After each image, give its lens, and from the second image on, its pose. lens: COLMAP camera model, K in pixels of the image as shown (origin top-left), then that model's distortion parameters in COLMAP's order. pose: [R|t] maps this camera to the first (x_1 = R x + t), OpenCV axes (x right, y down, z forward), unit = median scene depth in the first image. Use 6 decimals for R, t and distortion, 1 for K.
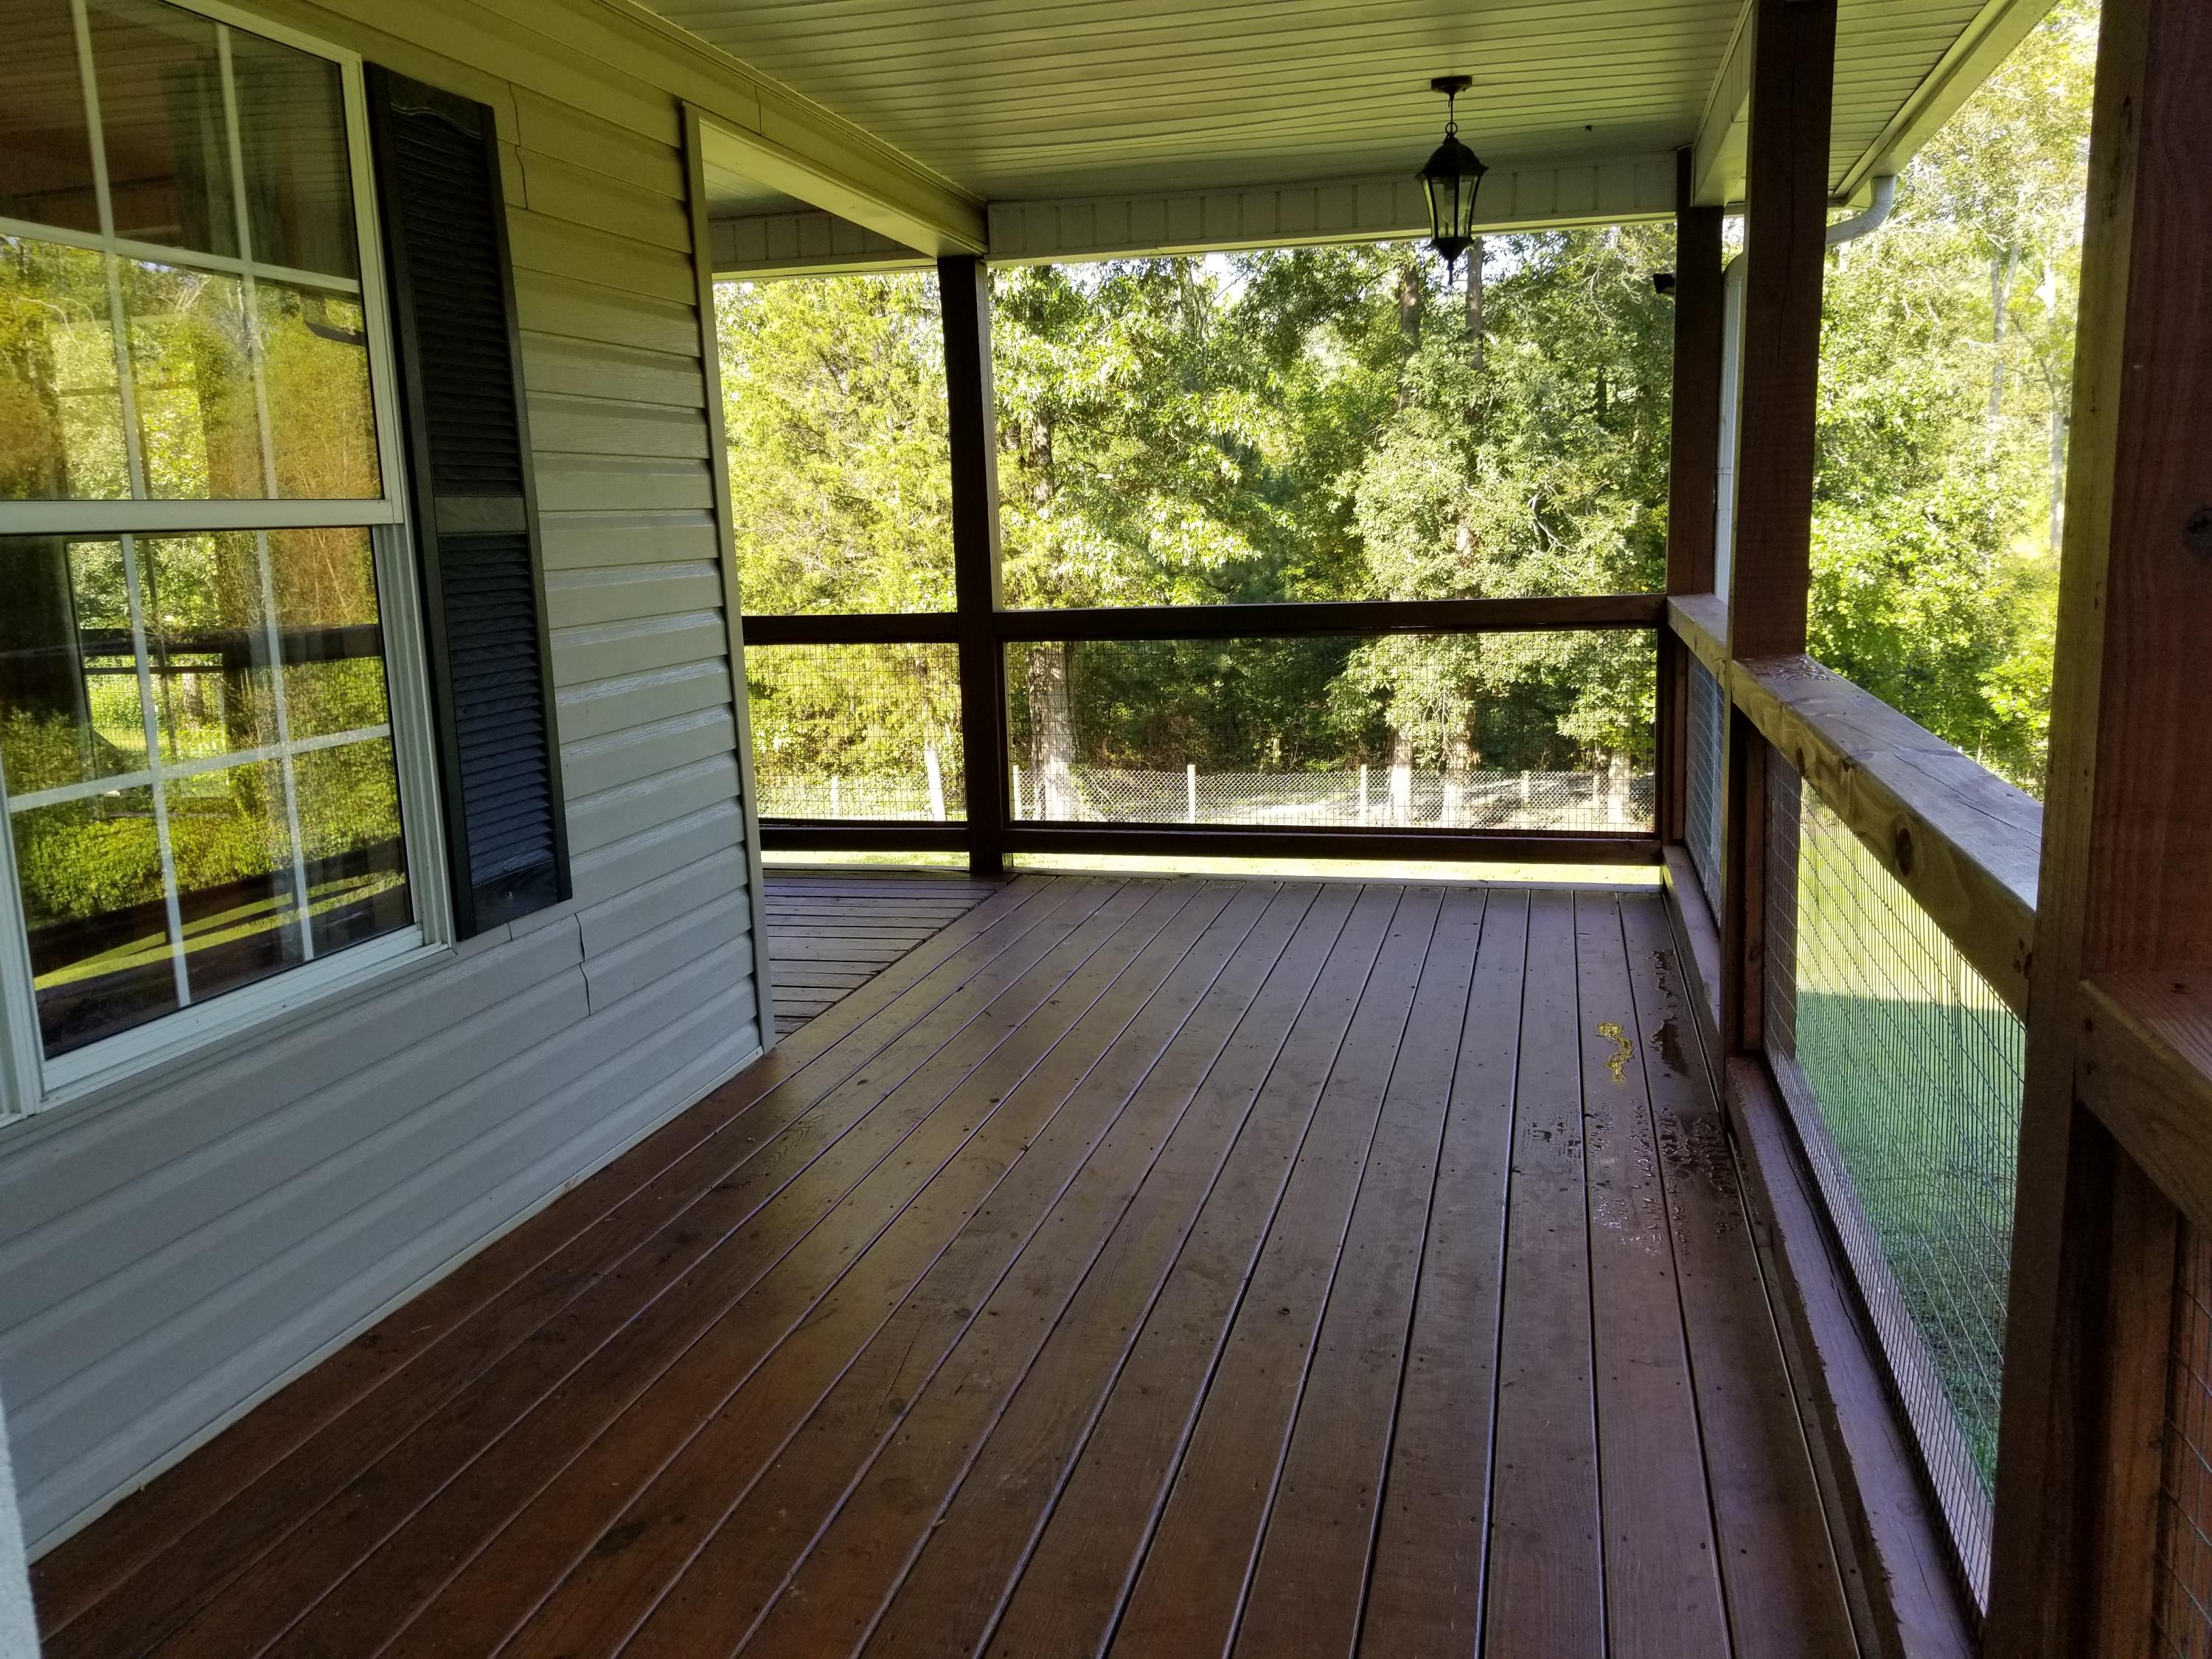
lens RADIAL K [[1715.2, 0, 1045.1], [0, 1715.2, 869.5], [0, 0, 1]] dist [0.085774, -0.220315]
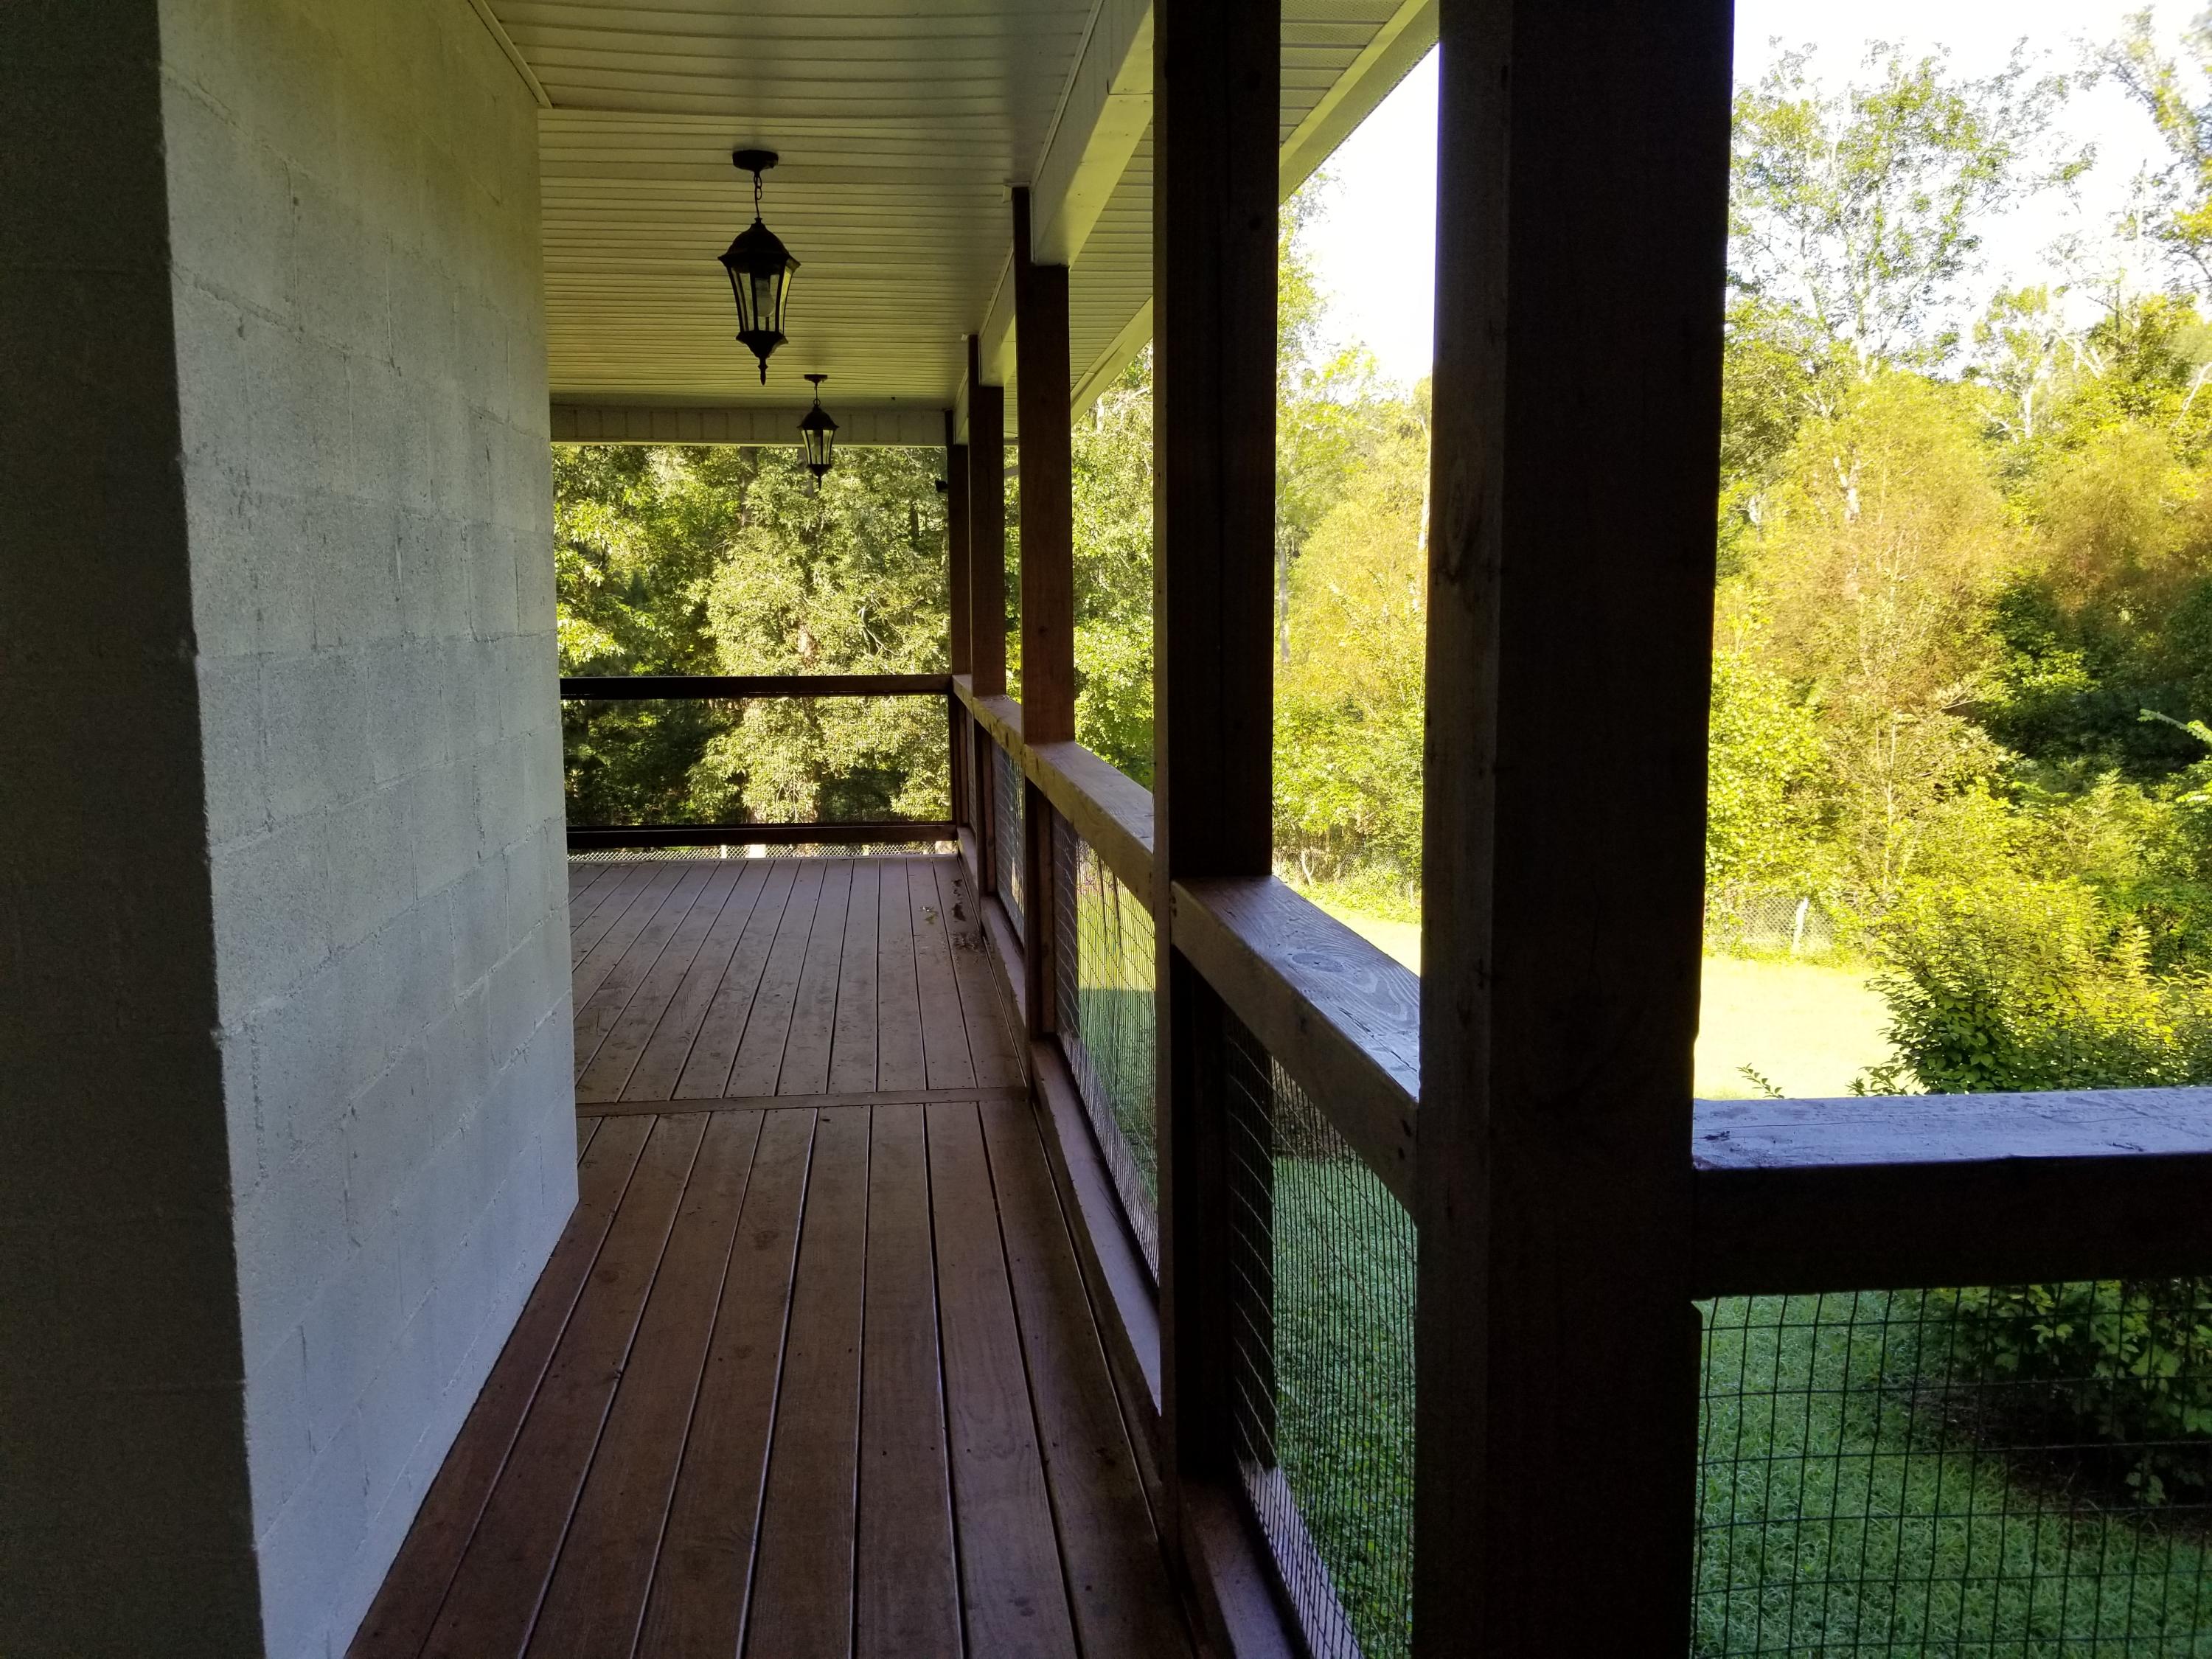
lens RADIAL K [[1747.3, 0, 1066.3], [0, 1747.3, 842.7], [0, 0, 1]] dist [0.083239, -0.168151]
pose [[0.925702, -0.021880, 0.377621, -0.038466], [0.050433, 0.996552, -0.065890, 0.026178], [-0.374877, 0.080039, 0.923613, -0.127159]]
